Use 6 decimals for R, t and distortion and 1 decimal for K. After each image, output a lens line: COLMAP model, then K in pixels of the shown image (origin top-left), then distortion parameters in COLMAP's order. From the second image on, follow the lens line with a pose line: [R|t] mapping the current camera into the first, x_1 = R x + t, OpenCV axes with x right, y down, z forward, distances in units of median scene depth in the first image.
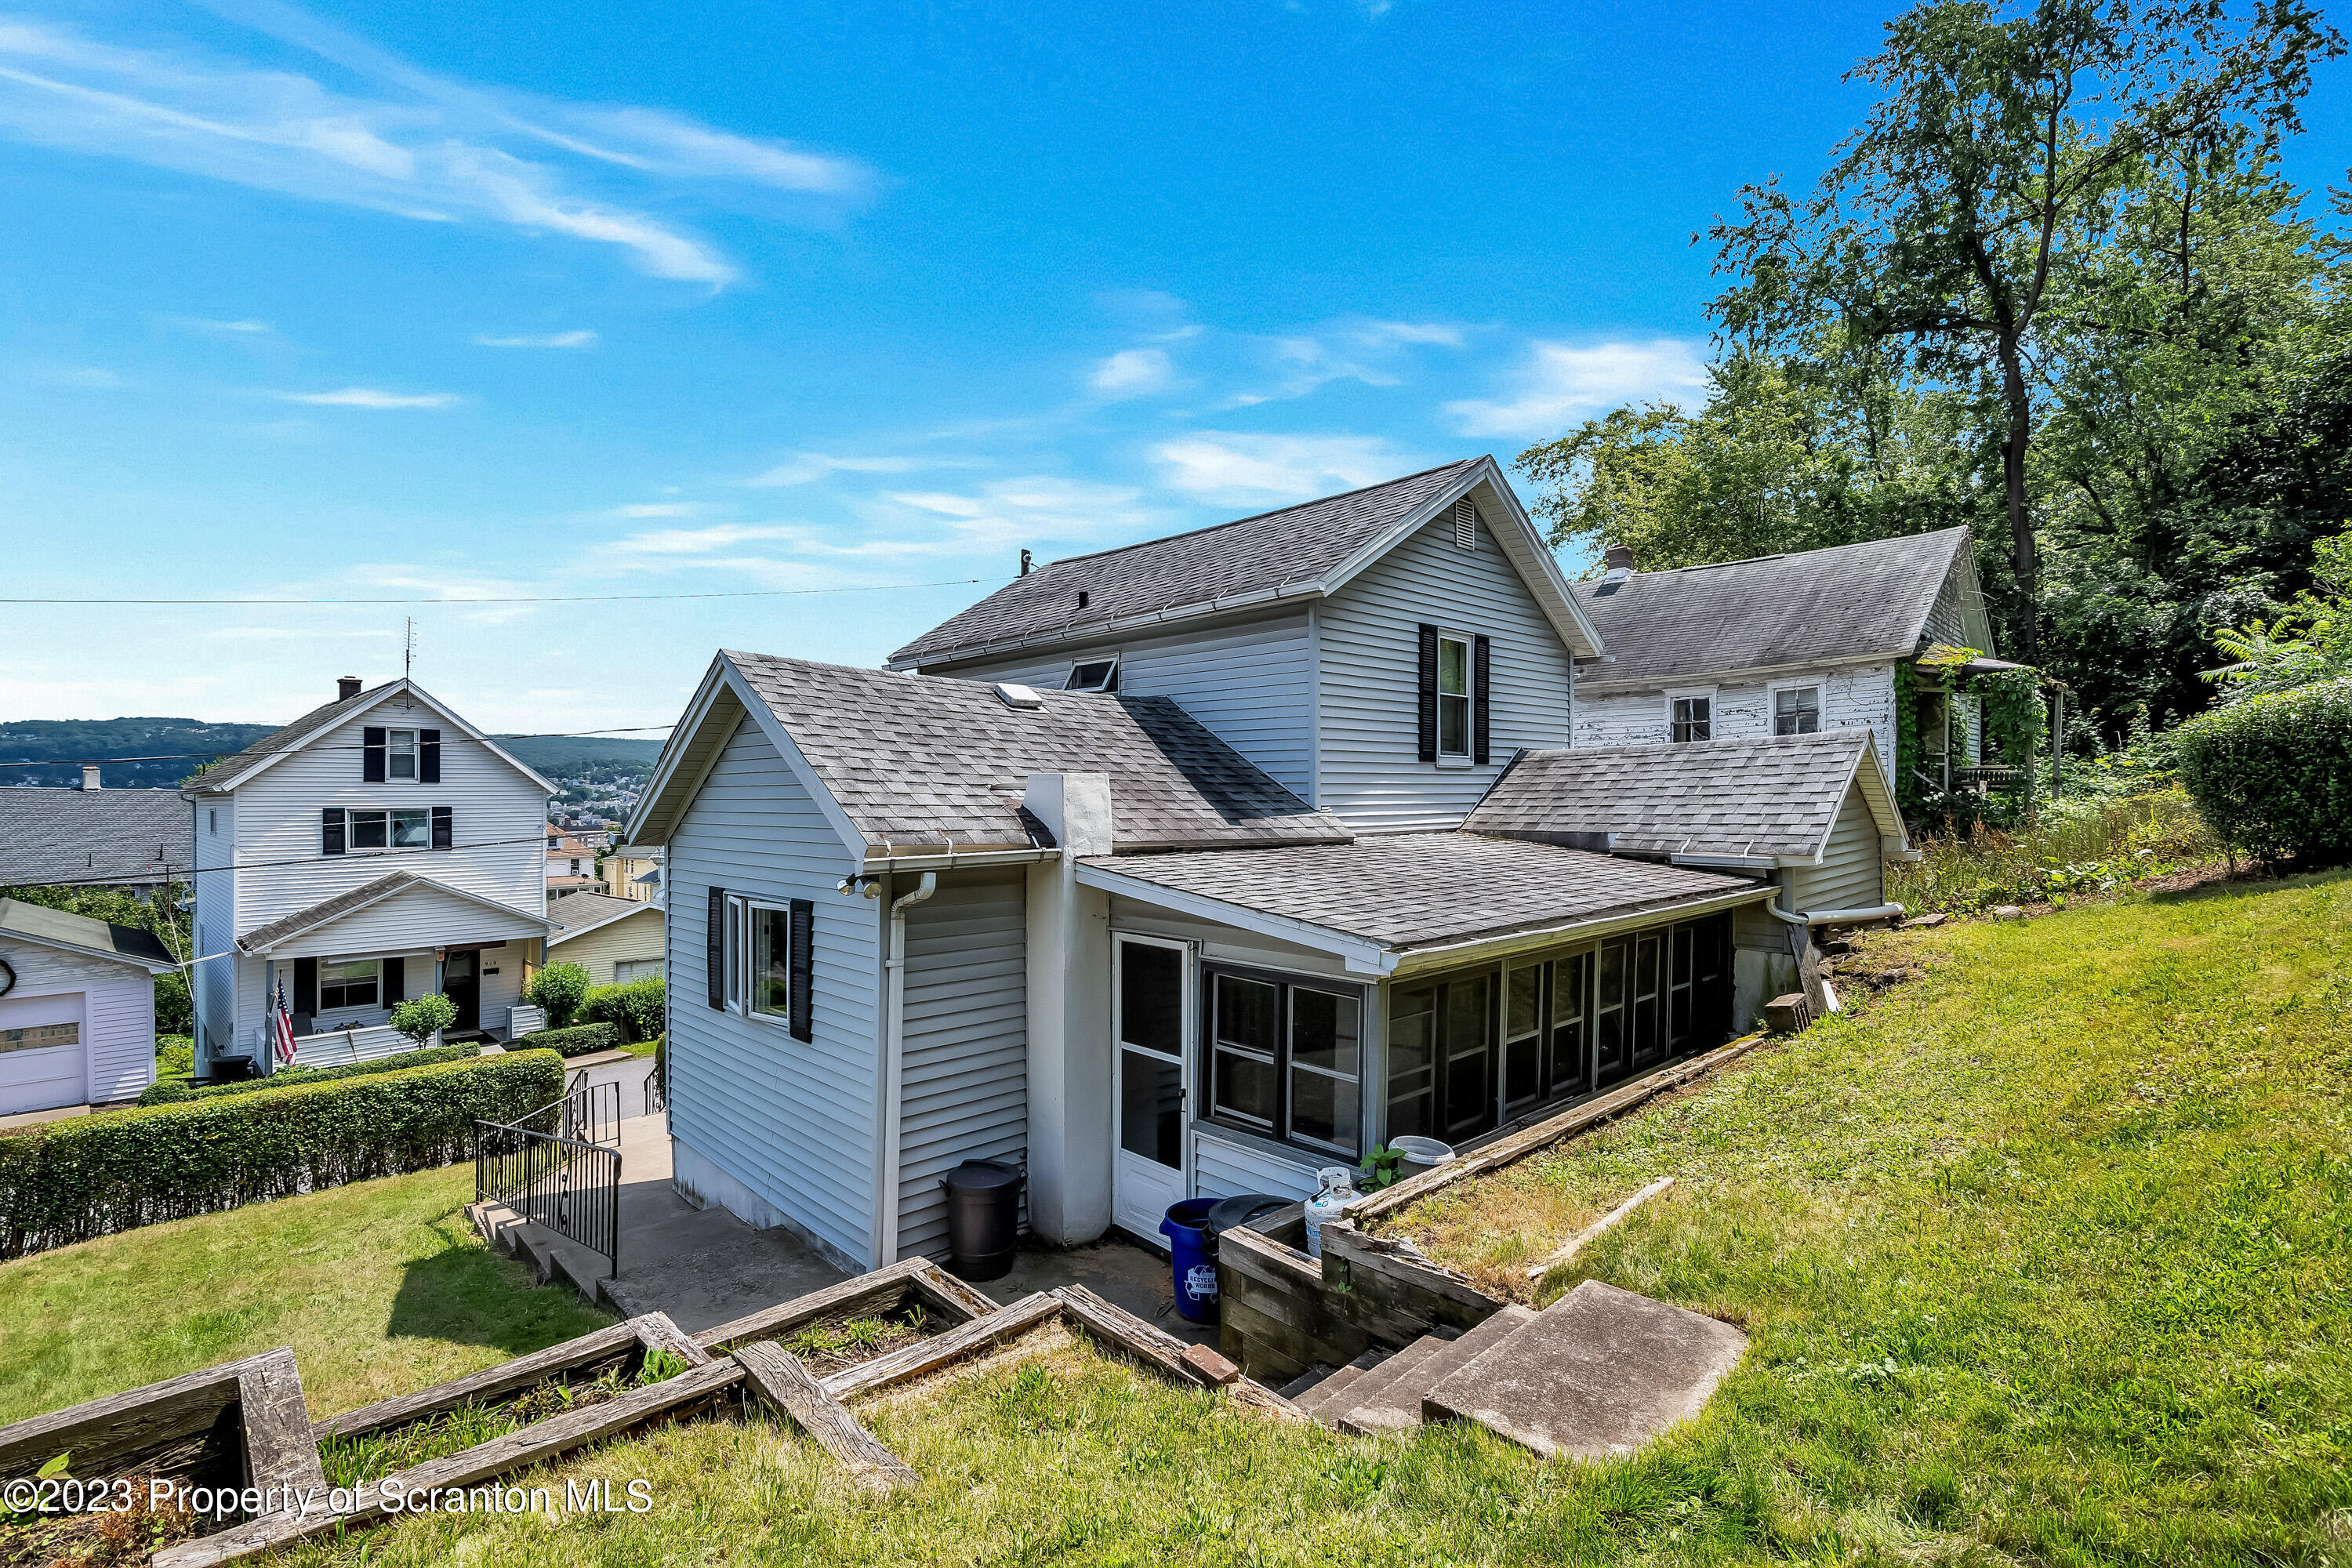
lens RADIAL K [[1068.7, 0, 1181.3], [0, 1068.7, 782.8], [0, 0, 1]] dist [0.001576, -0.004571]
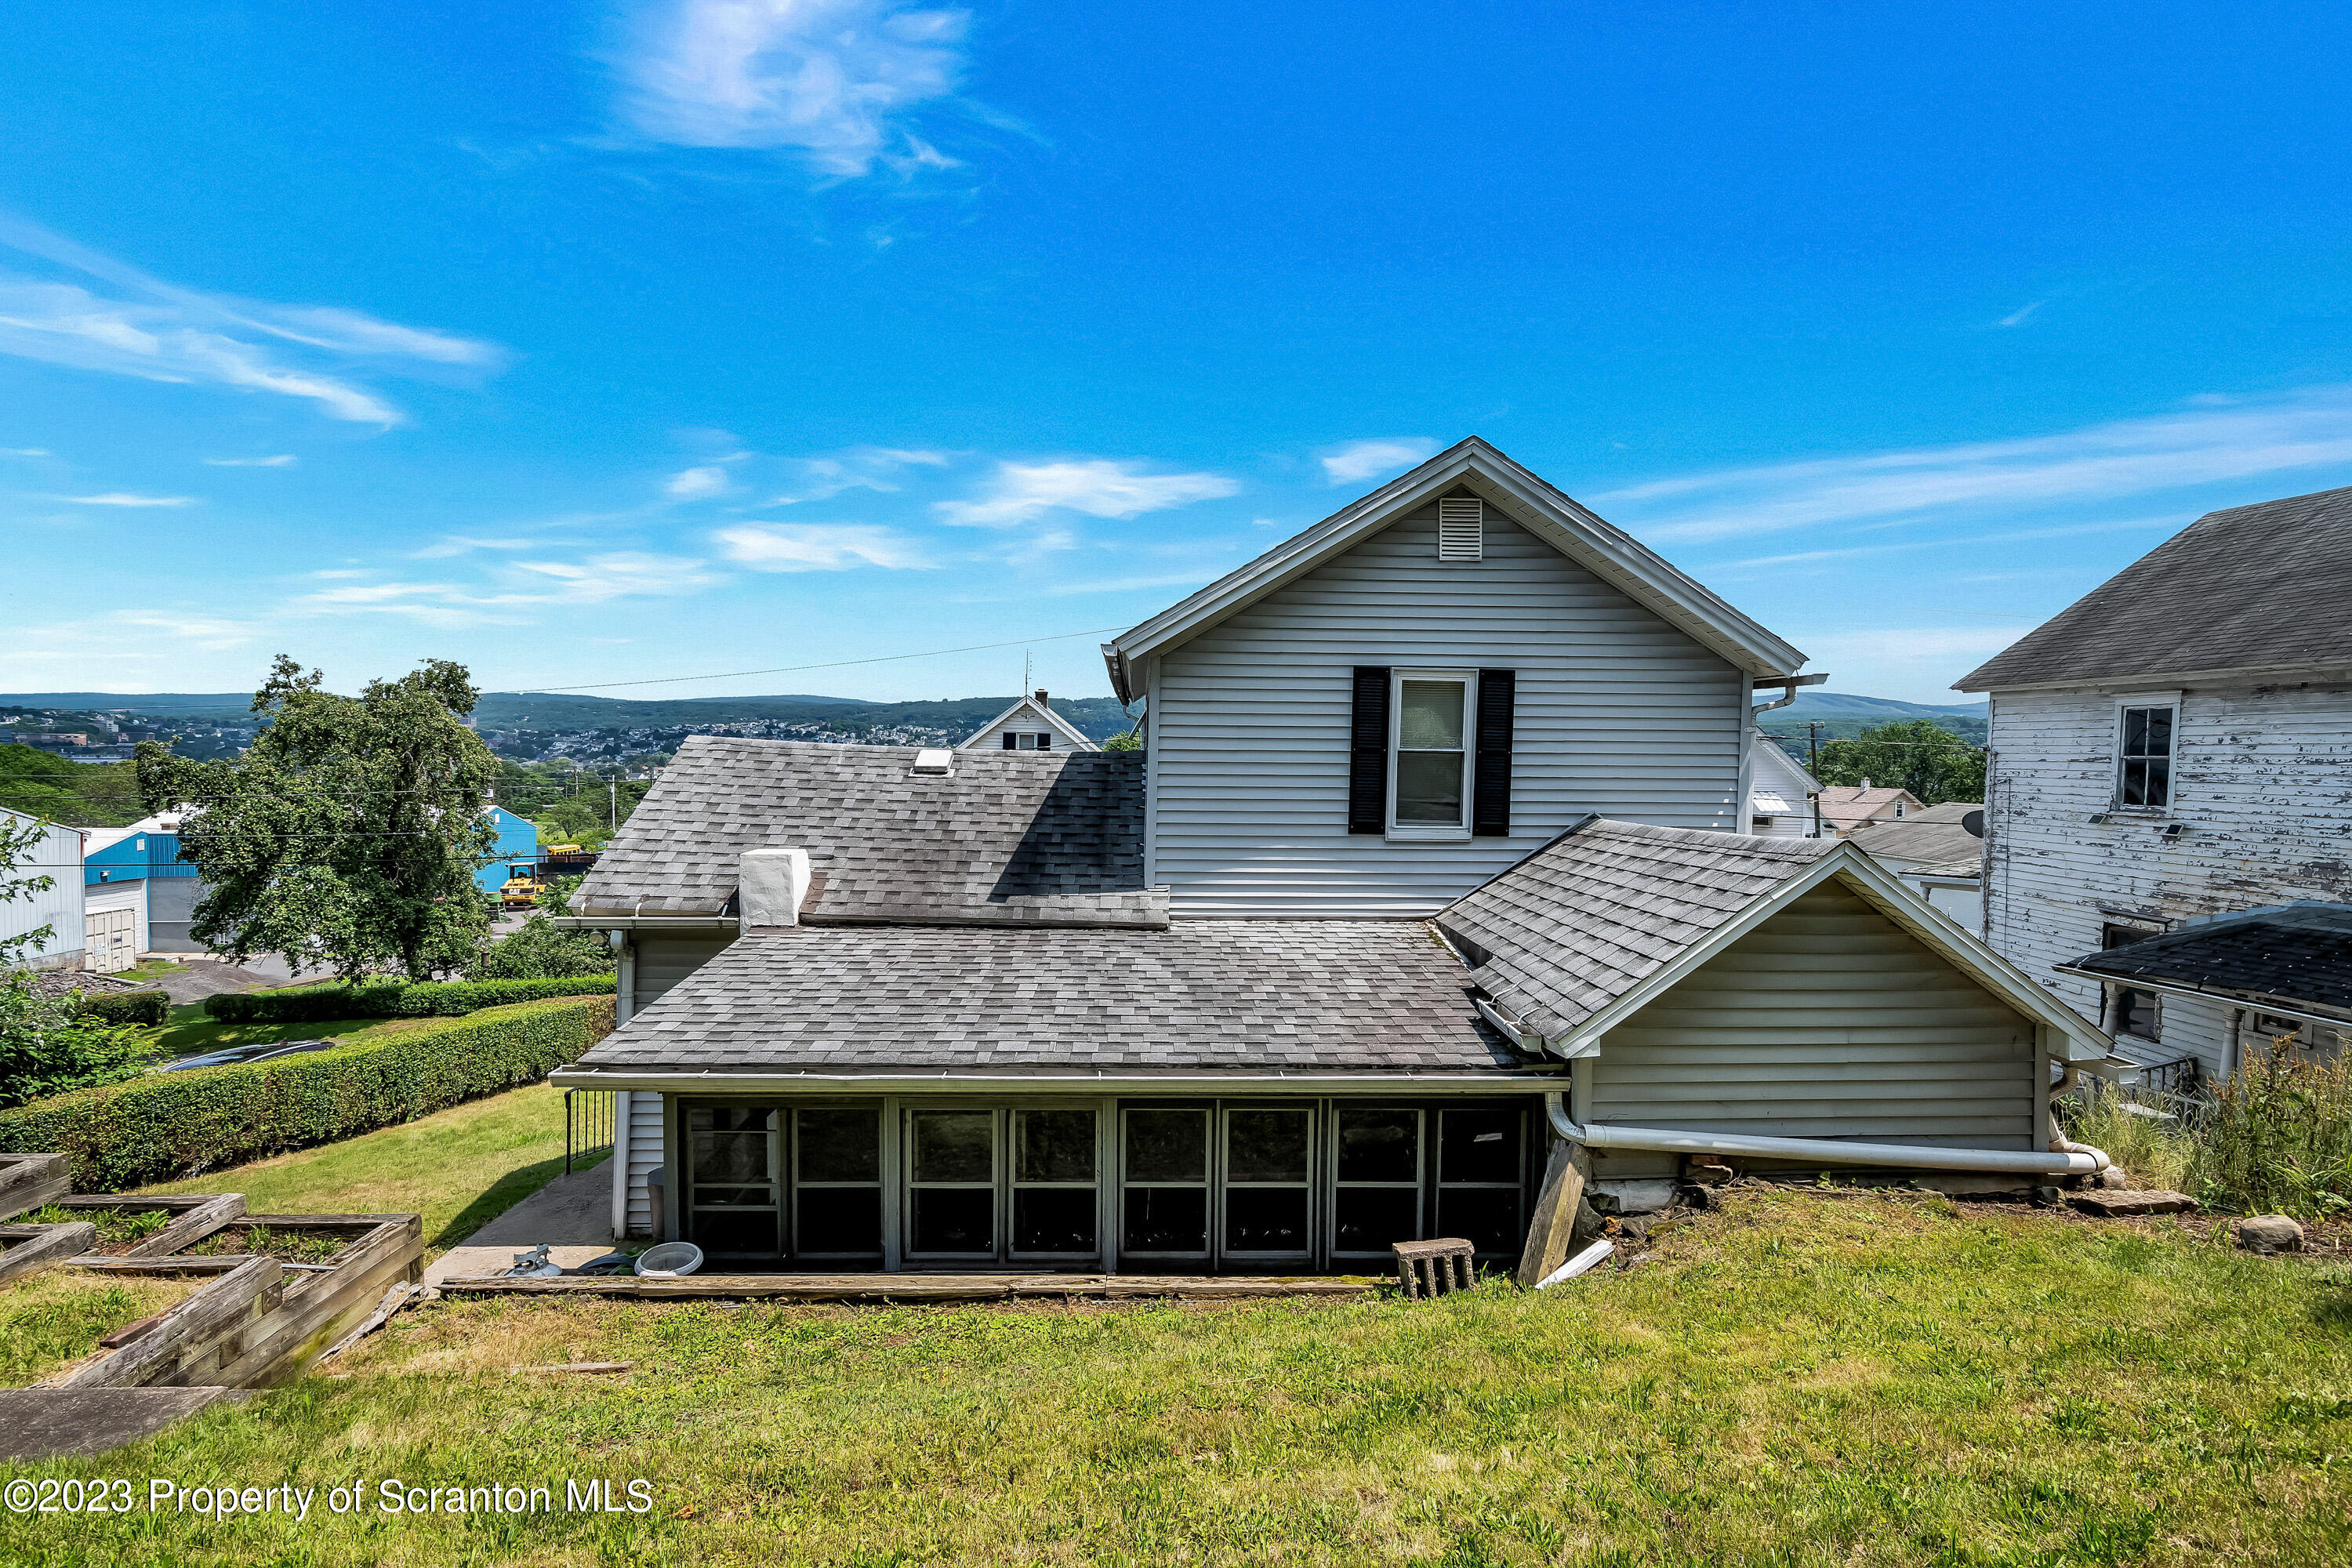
lens RADIAL K [[1068.7, 0, 1183.4], [0, 1068.7, 791.5], [0, 0, 1]] dist [0.001576, -0.004571]
pose [[0.749356, 0.036625, -0.661154, 0.666496], [-0.010511, 0.999001, 0.043427, -0.086566], [0.662084, -0.025593, 0.748993, 0.292129]]
